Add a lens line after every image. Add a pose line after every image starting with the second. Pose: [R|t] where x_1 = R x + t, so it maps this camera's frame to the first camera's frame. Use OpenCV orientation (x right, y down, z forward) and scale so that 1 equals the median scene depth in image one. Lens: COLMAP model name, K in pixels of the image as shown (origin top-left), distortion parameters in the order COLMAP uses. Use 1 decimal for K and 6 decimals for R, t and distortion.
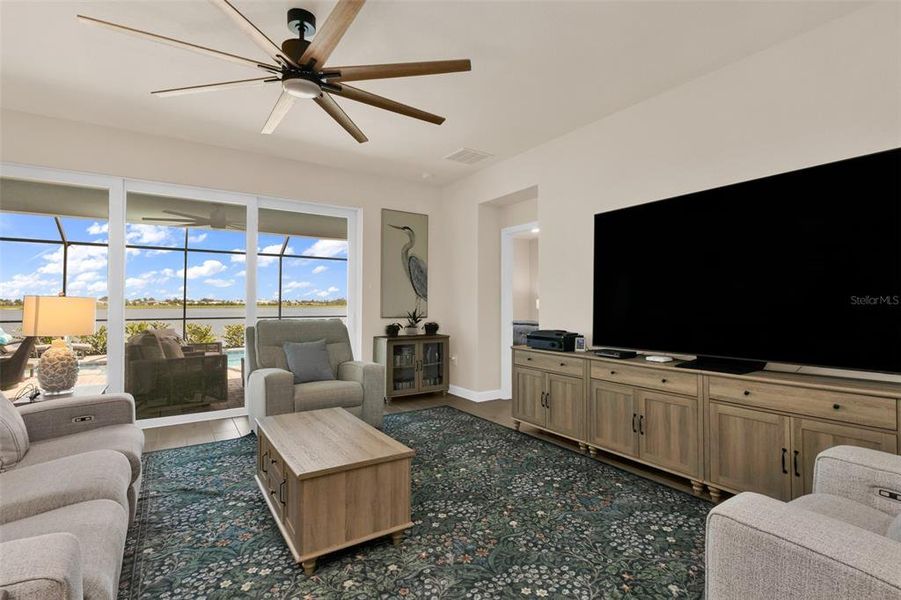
lens RADIAL K [[425.1, 0, 450.5], [0, 425.1, 300.0], [0, 0, 1]] dist [-0.000096, 0.000070]
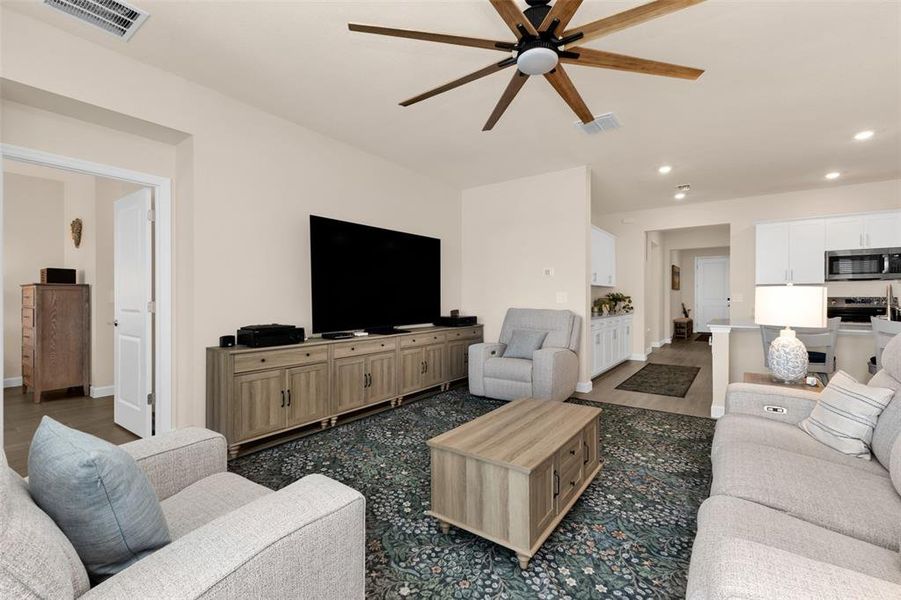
lens RADIAL K [[396.7, 0, 450.5], [0, 396.7, 300.0], [0, 0, 1]] dist [-0.000782, -0.000375]
pose [[-0.356012, -0.003005, 0.934477, -0.802780], [-0.006836, 0.999976, 0.000611, 0.017736], [-0.934457, -0.006171, -0.356024, 1.088042]]
